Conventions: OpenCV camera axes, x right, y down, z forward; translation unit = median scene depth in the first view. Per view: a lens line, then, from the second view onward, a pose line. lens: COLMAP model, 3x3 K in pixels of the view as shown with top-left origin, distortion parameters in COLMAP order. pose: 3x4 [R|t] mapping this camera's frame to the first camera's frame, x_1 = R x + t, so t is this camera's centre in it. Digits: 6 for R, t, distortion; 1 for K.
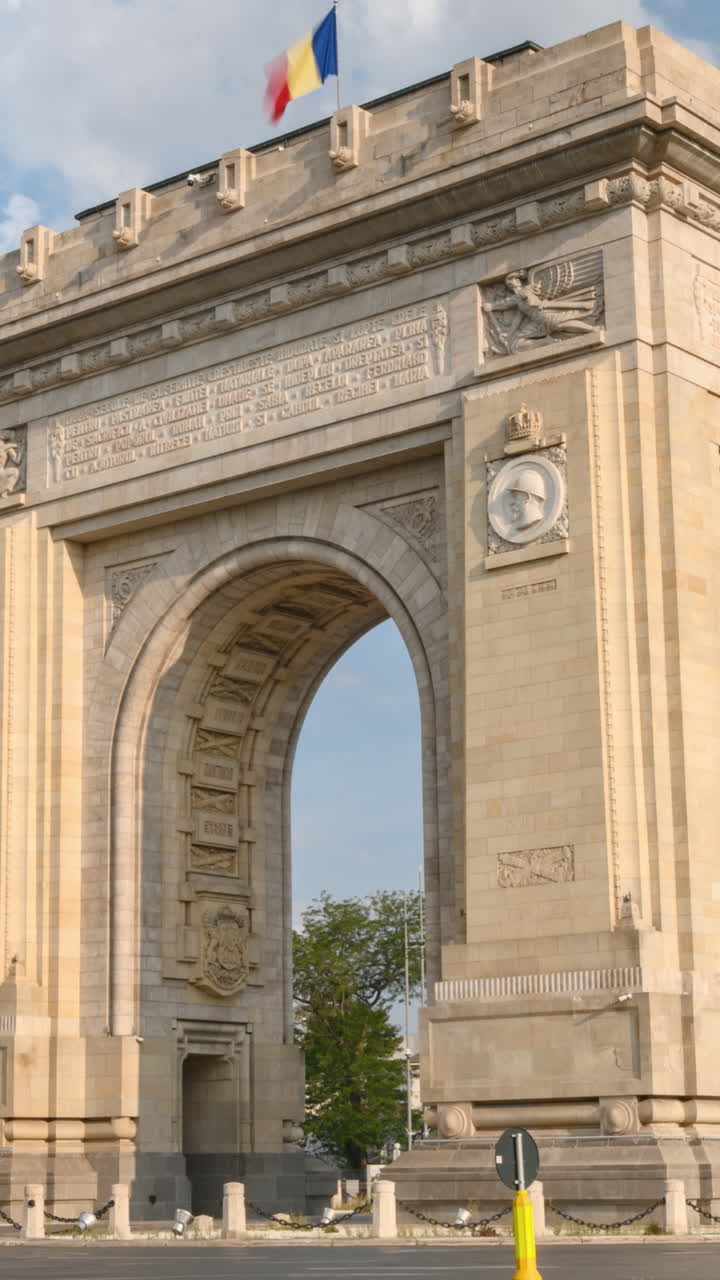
lens RADIAL K [[2375.5, 0, 360.0], [0, 2375.5, 640.0], [0, 0, 1]] dist [0.042654, 0.023239]
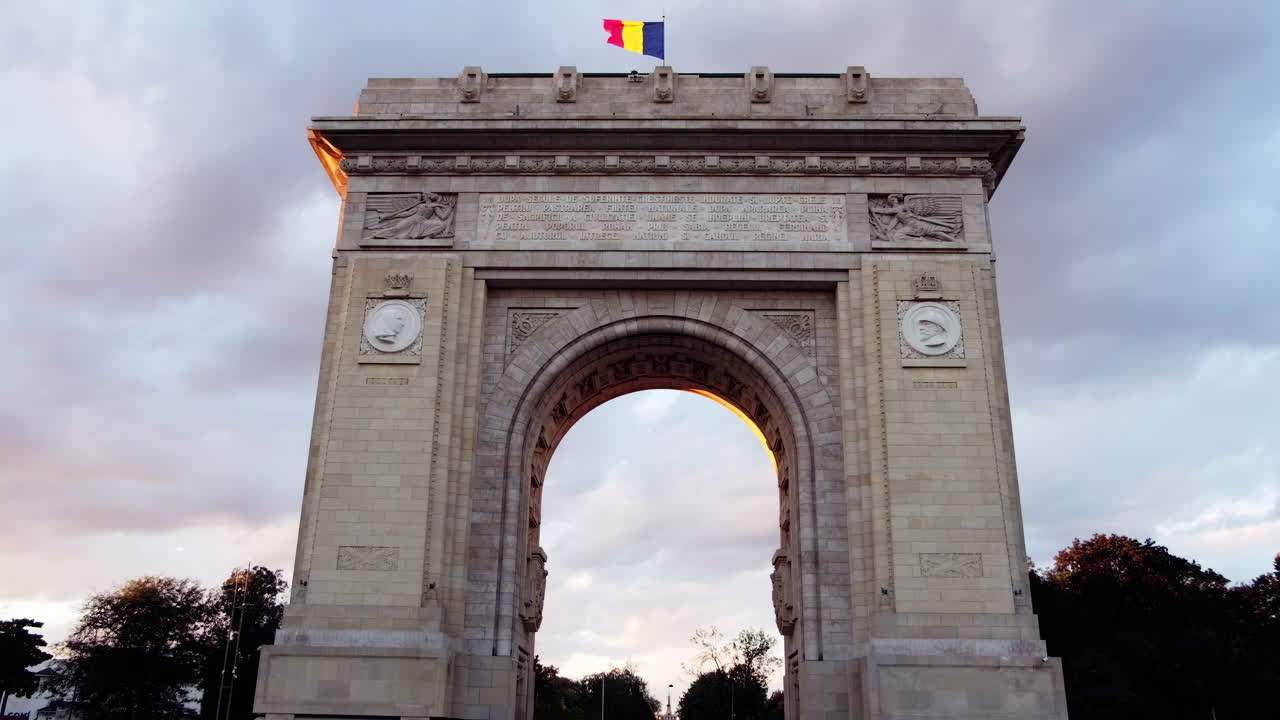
lens RADIAL K [[1058.8, 0, 658.9], [0, 1058.8, 360.4], [0, 0, 1]] dist [-0.047789, 0.019883]
pose [[0.779243, 0.250085, 0.574663, -0.424085], [-0.164338, 0.966386, -0.197715, 0.116865], [-0.604792, 0.059629, 0.794148, 0.514583]]
